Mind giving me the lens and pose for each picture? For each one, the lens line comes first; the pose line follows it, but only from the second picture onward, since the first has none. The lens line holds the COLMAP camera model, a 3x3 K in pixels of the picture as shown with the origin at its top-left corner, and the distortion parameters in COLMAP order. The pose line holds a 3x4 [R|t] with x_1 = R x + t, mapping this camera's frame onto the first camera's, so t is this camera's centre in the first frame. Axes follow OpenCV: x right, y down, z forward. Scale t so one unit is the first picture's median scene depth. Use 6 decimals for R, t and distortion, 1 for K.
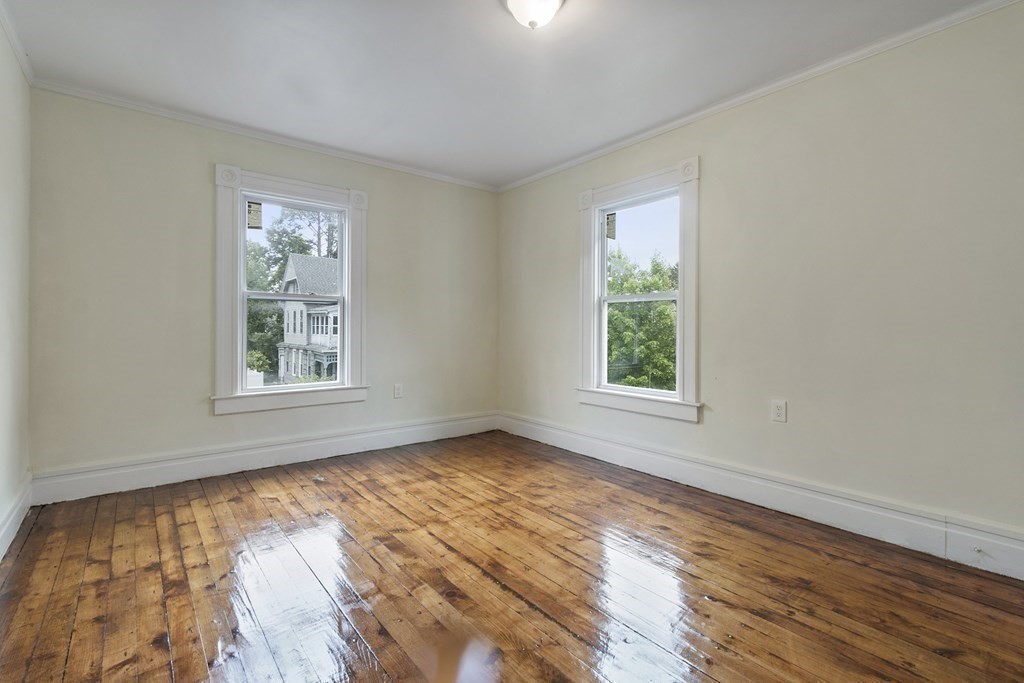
lens RADIAL K [[475.4, 0, 516.5], [0, 475.4, 335.1], [0, 0, 1]] dist [-0.001256, 0.000226]
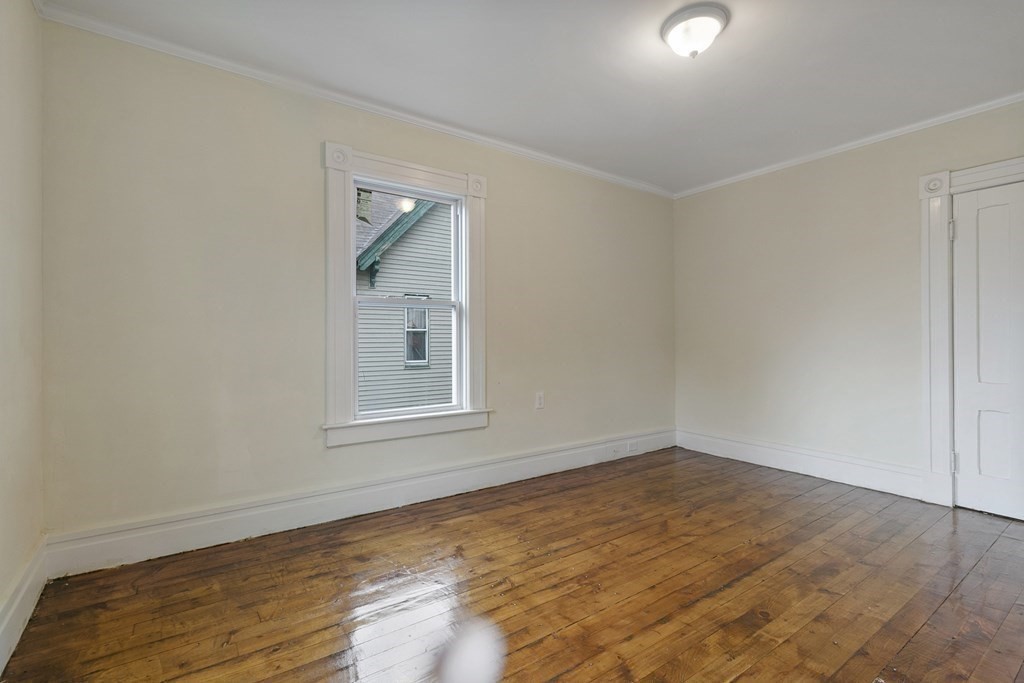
lens RADIAL K [[475.4, 0, 515.7], [0, 475.4, 339.4], [0, 0, 1]] dist [-0.001256, 0.000226]
pose [[0.054294, -0.004108, 0.998517, -0.807639], [0.018861, 0.999817, 0.003088, -0.016489], [-0.998347, 0.018666, 0.054362, 1.036521]]
